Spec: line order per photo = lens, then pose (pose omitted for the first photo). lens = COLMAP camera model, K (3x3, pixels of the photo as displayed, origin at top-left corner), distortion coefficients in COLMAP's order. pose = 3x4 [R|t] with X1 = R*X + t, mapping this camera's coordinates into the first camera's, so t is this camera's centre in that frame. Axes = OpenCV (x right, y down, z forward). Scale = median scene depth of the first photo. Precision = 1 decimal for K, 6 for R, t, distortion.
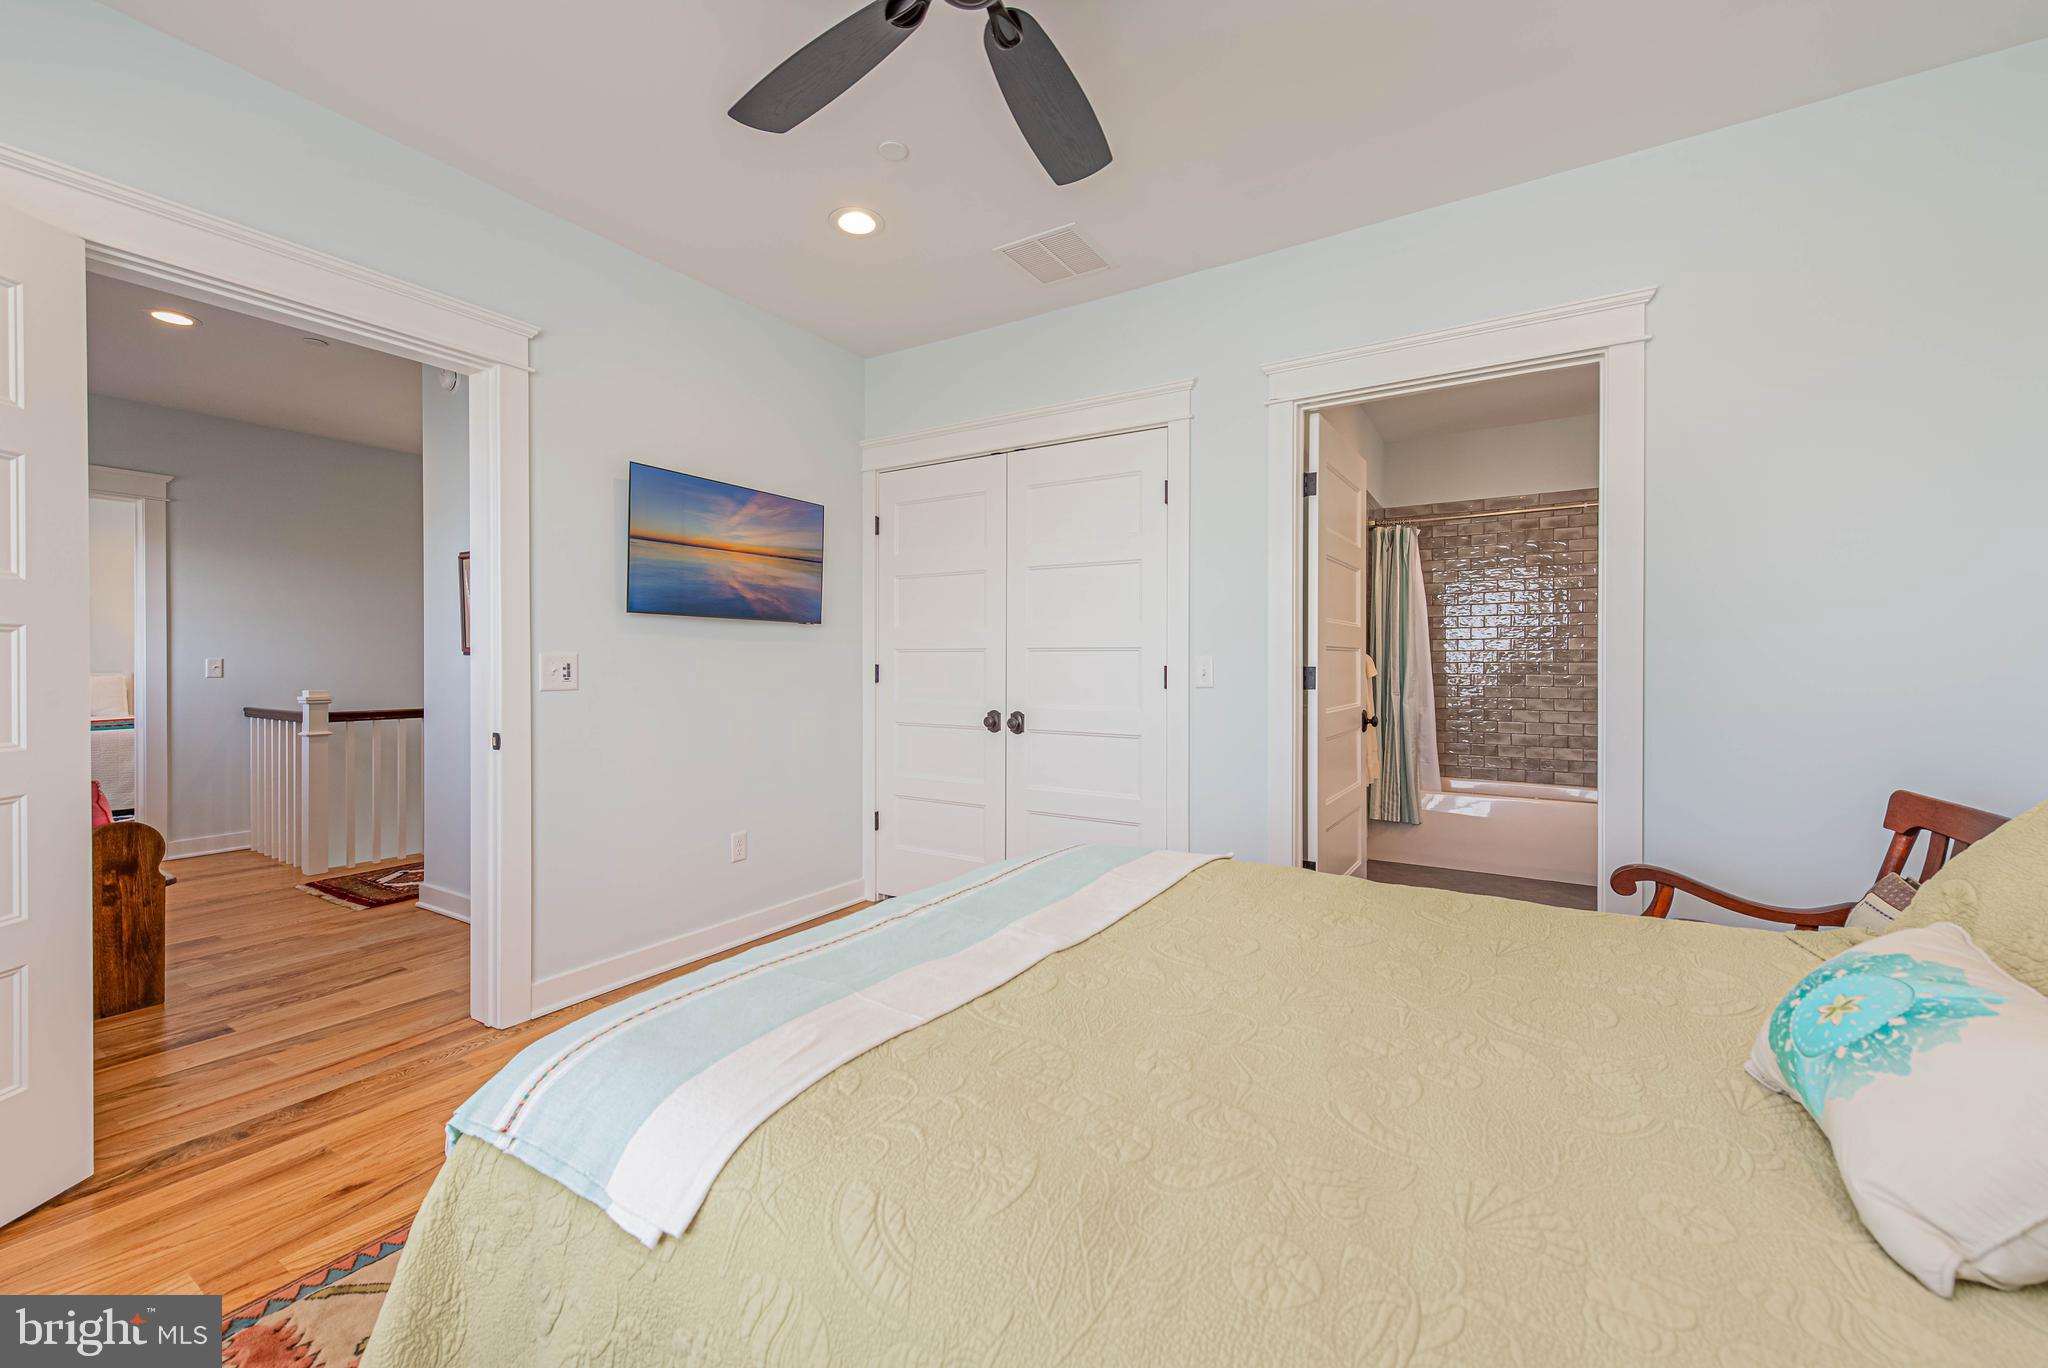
lens RADIAL K [[832.3, 0, 1006.2], [0, 832.3, 664.9], [0, 0, 1]] dist [0.000561, 0.000068]
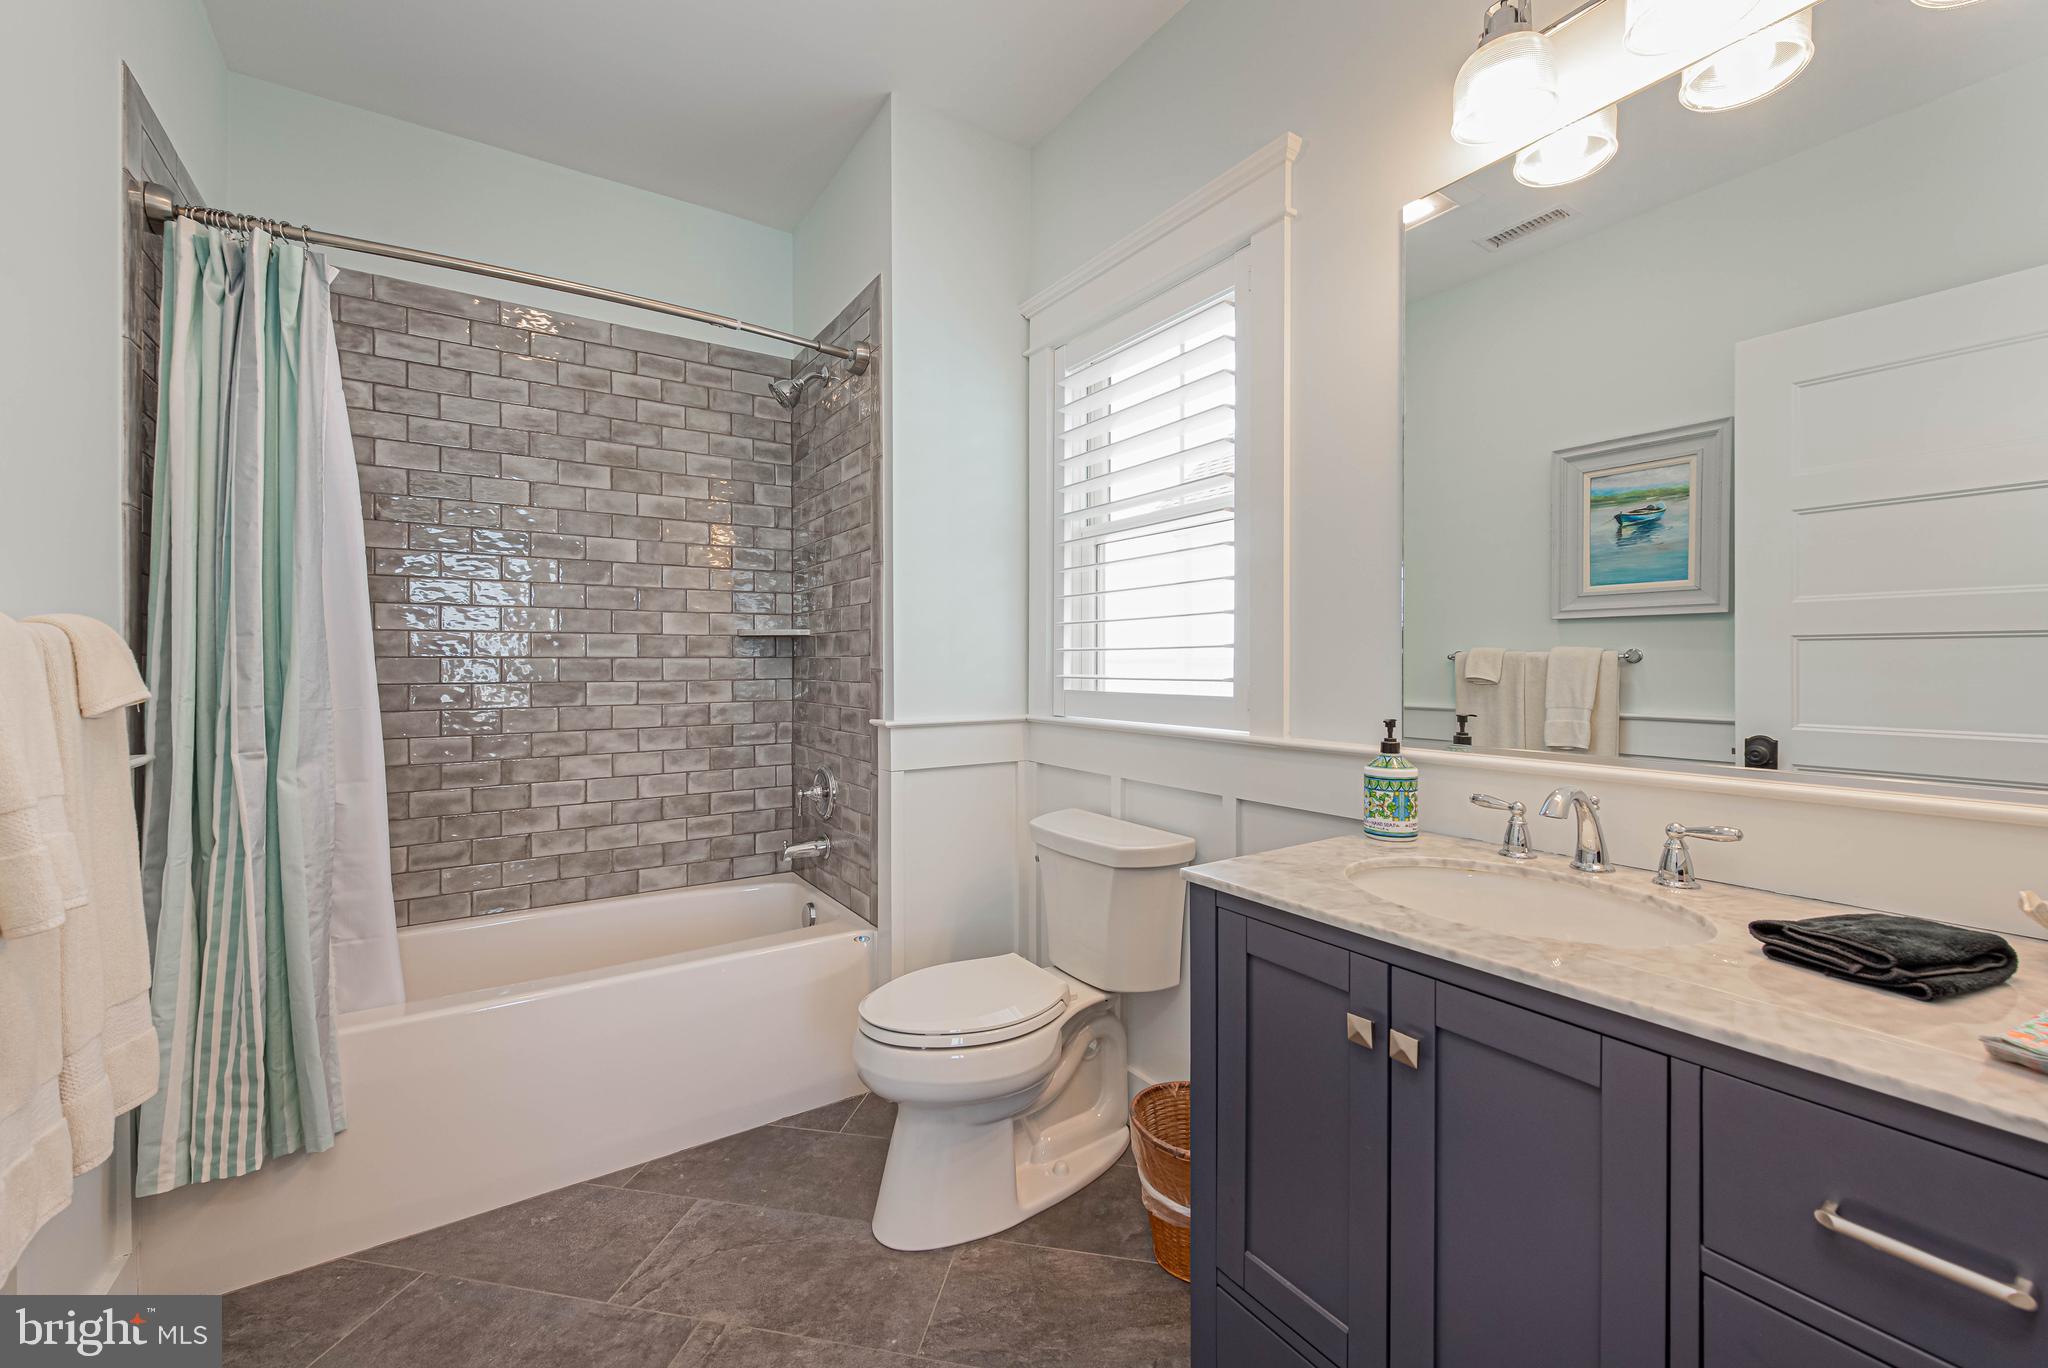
lens RADIAL K [[832.3, 0, 1006.2], [0, 832.3, 664.9], [0, 0, 1]] dist [0.000561, 0.000068]
pose [[0.426694, -0.001016, 0.904395, 0.279330], [0.000533, 0.999999, 0.000872, 0.000861], [-0.904396, 0.000110, 0.426695, 0.554959]]
